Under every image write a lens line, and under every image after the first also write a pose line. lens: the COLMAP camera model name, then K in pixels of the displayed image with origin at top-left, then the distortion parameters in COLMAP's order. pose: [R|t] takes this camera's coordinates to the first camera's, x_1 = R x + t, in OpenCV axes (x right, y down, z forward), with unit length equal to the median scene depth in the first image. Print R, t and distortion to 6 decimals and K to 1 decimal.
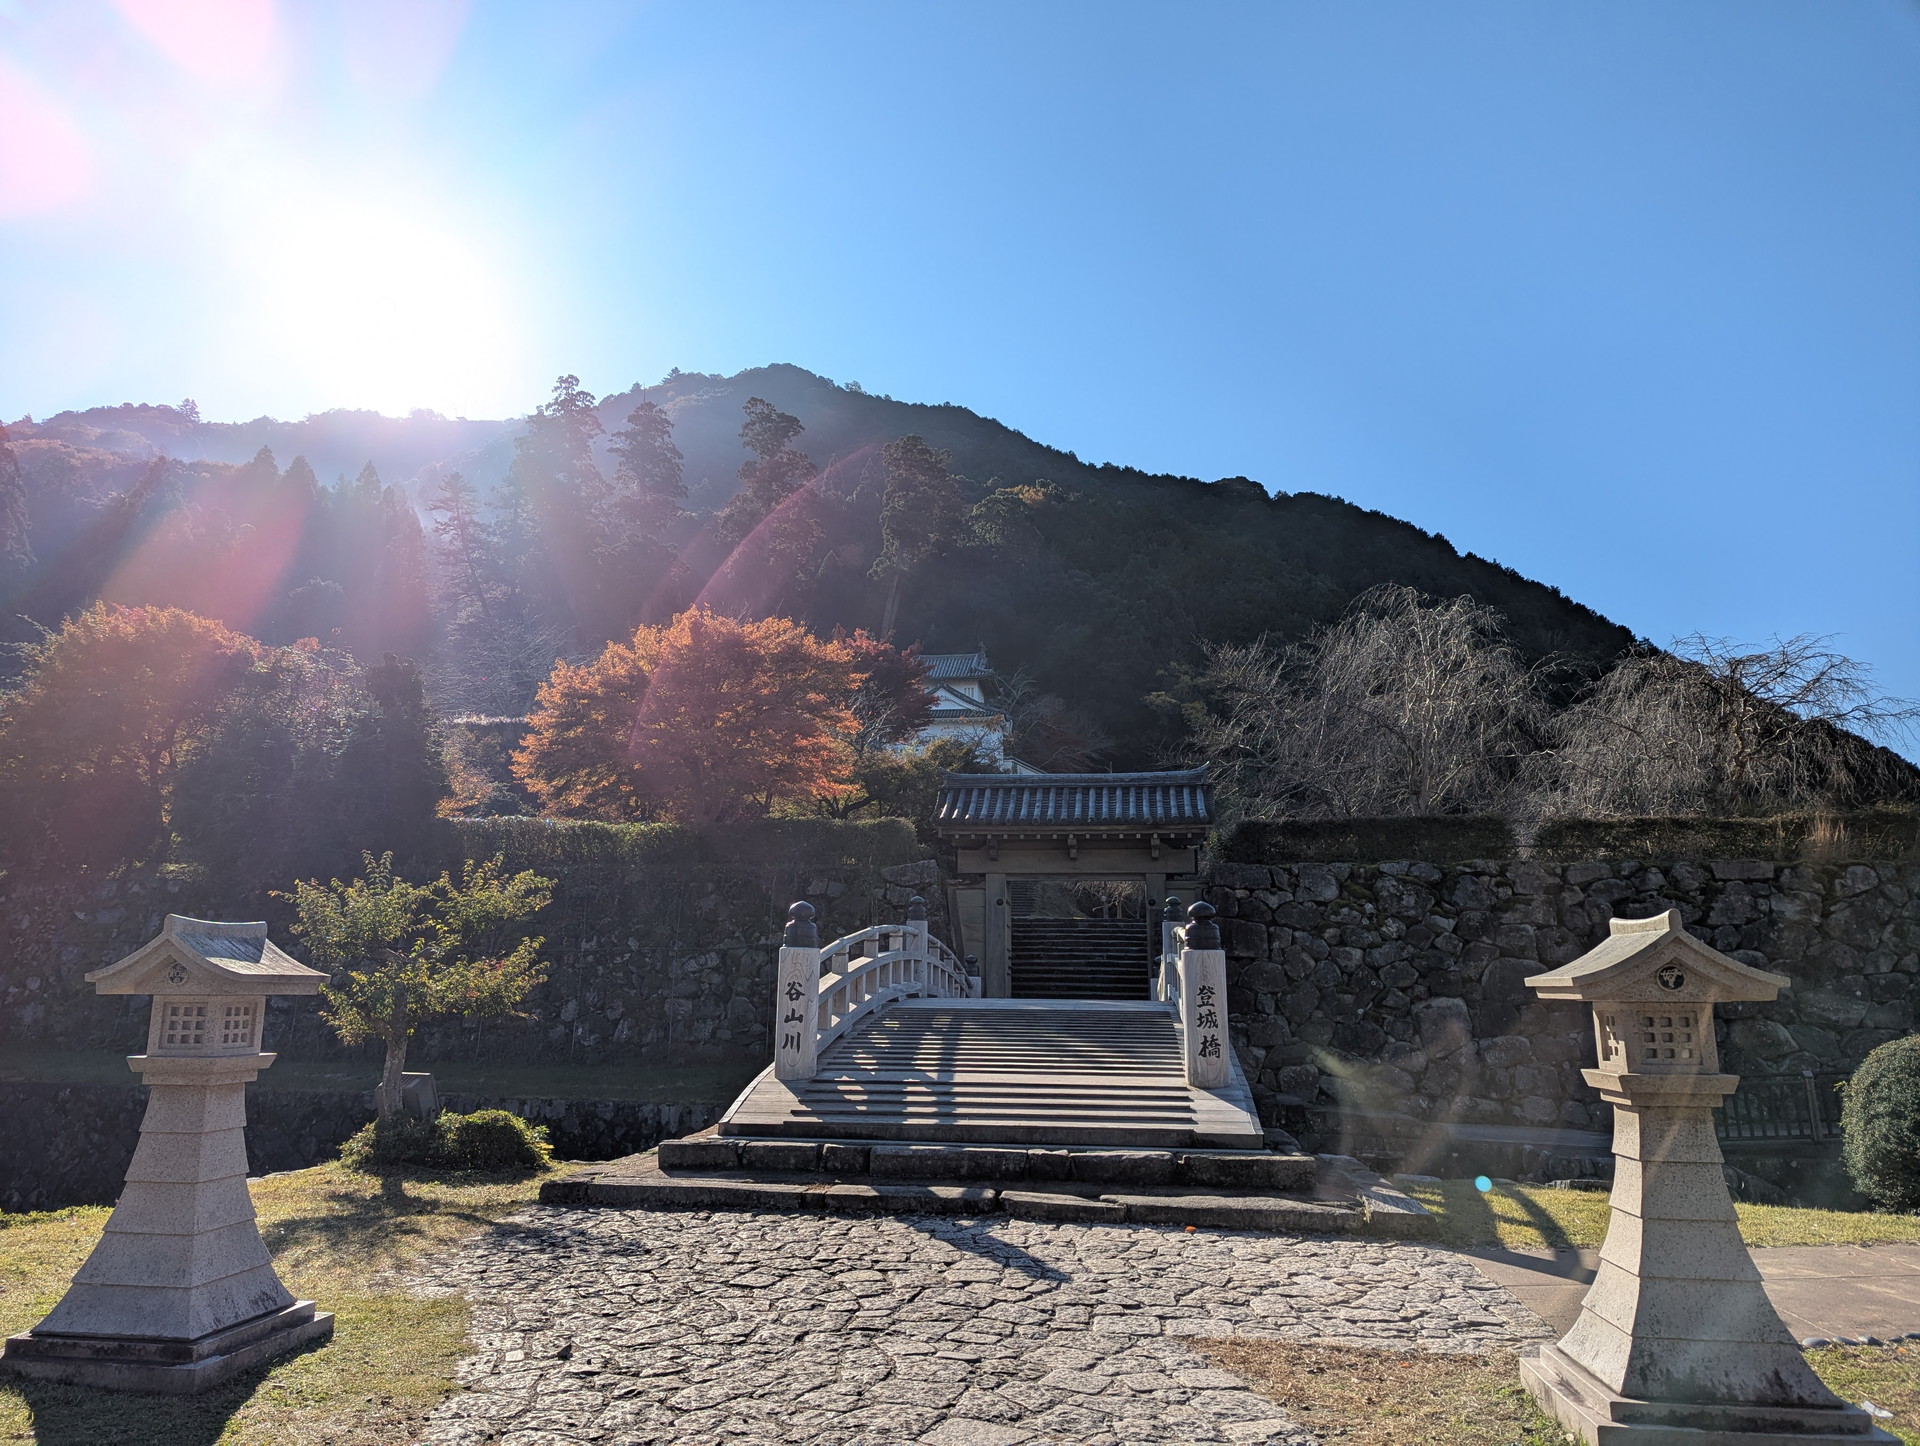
lens RADIAL K [[1307.3, 0, 928.8], [0, 1307.3, 760.4], [0, 0, 1]] dist [0.055520, -0.001816]
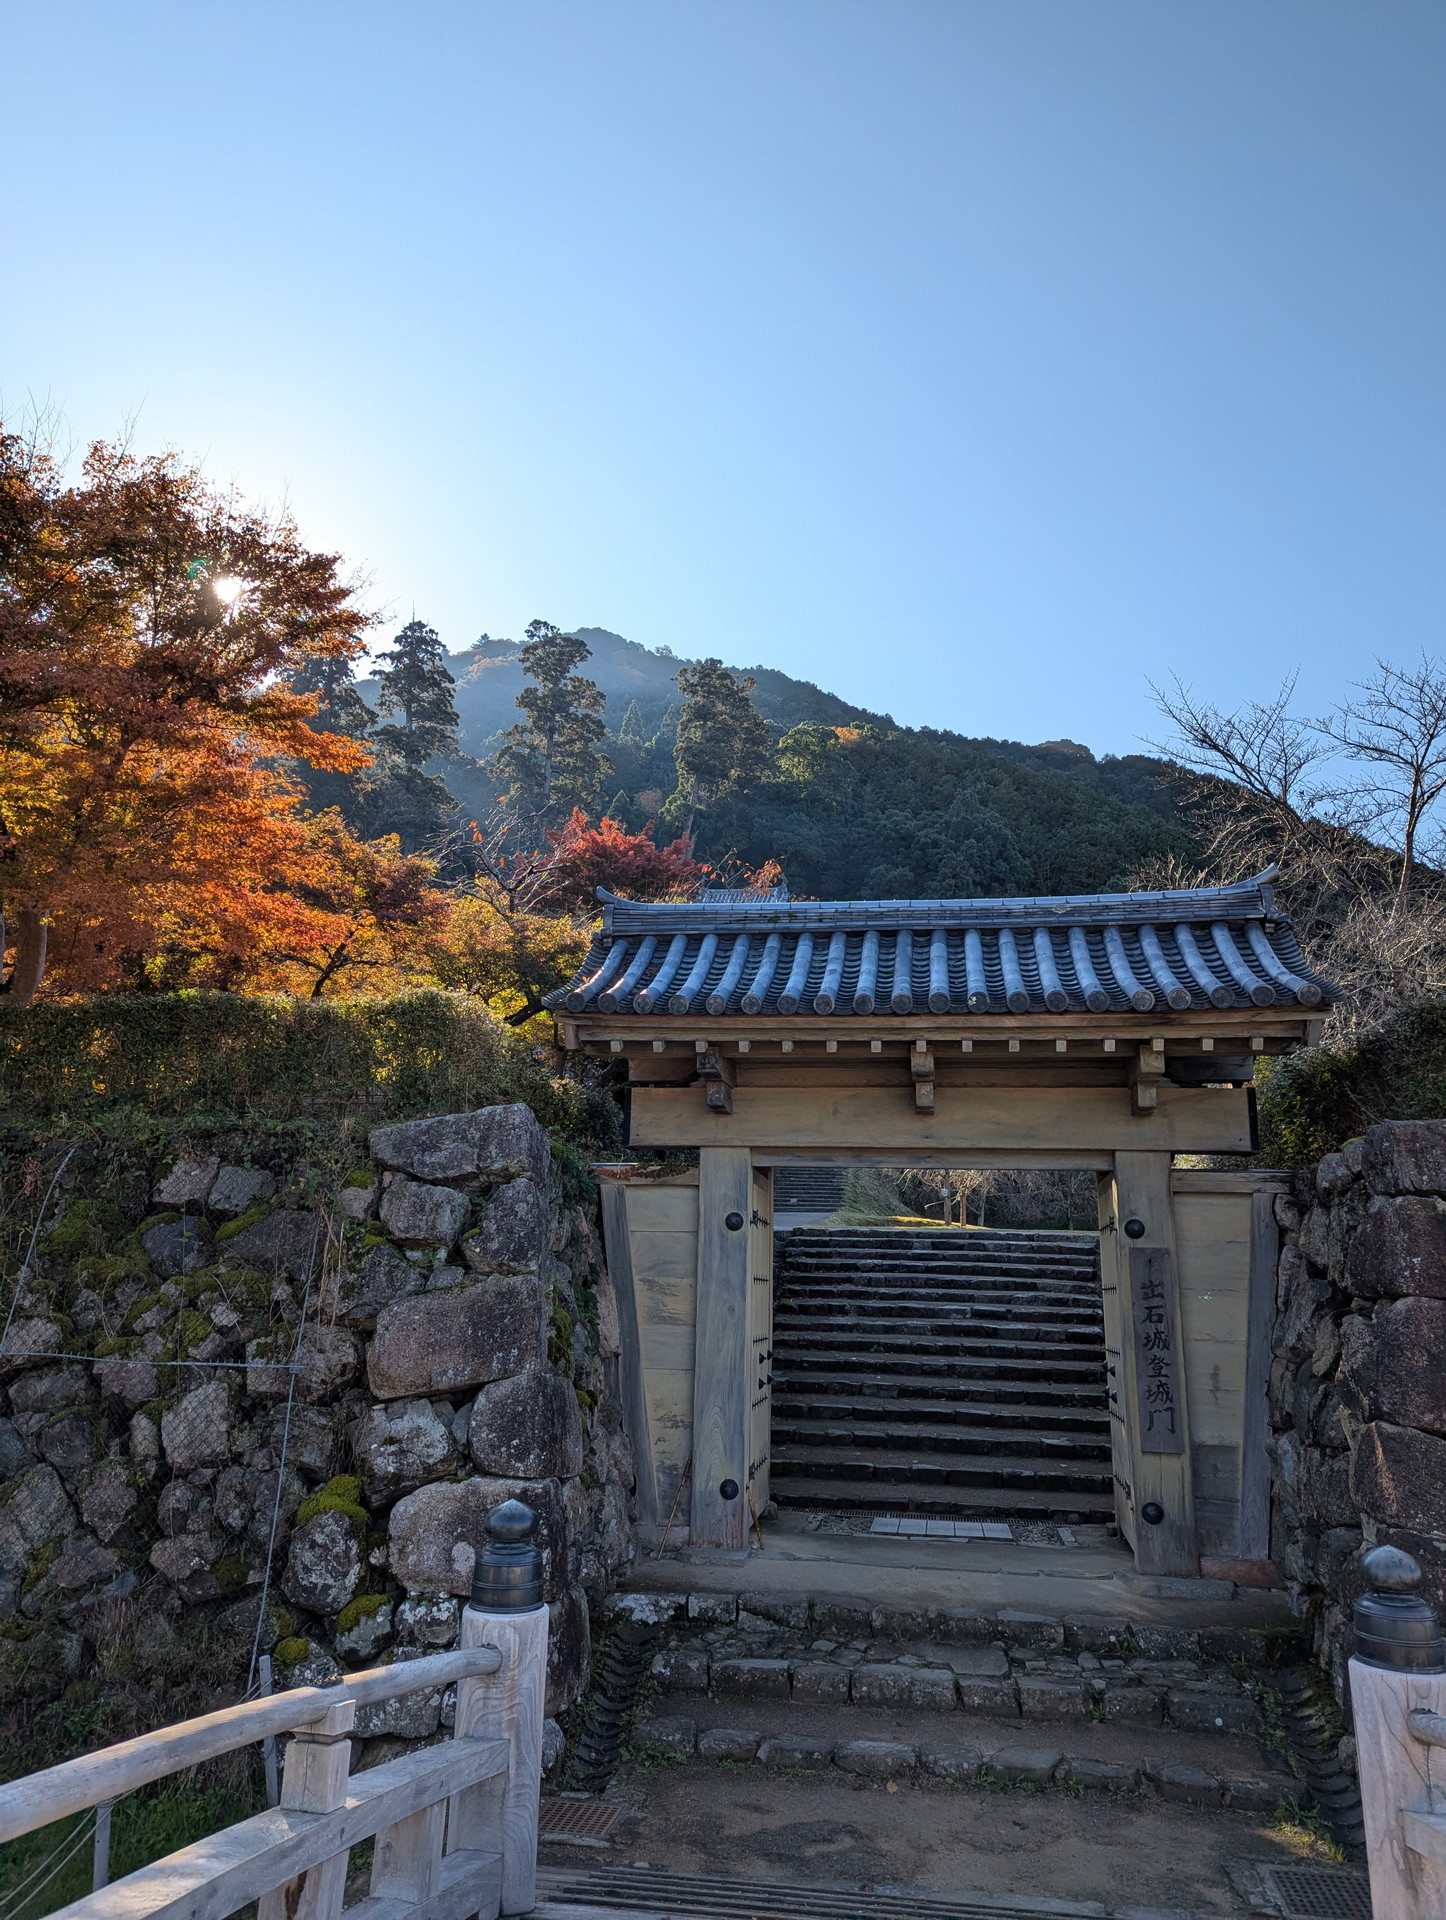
lens RADIAL K [[1307.3, 0, 723.0], [0, 1307.3, 960.0], [0, 0, 1]] dist [0.055520, -0.001816]
pose [[0.999834, 0.009106, -0.015778, 0.046113], [-0.010054, 0.998081, -0.061097, 0.044763], [0.015192, 0.061245, 0.998007, 0.495664]]
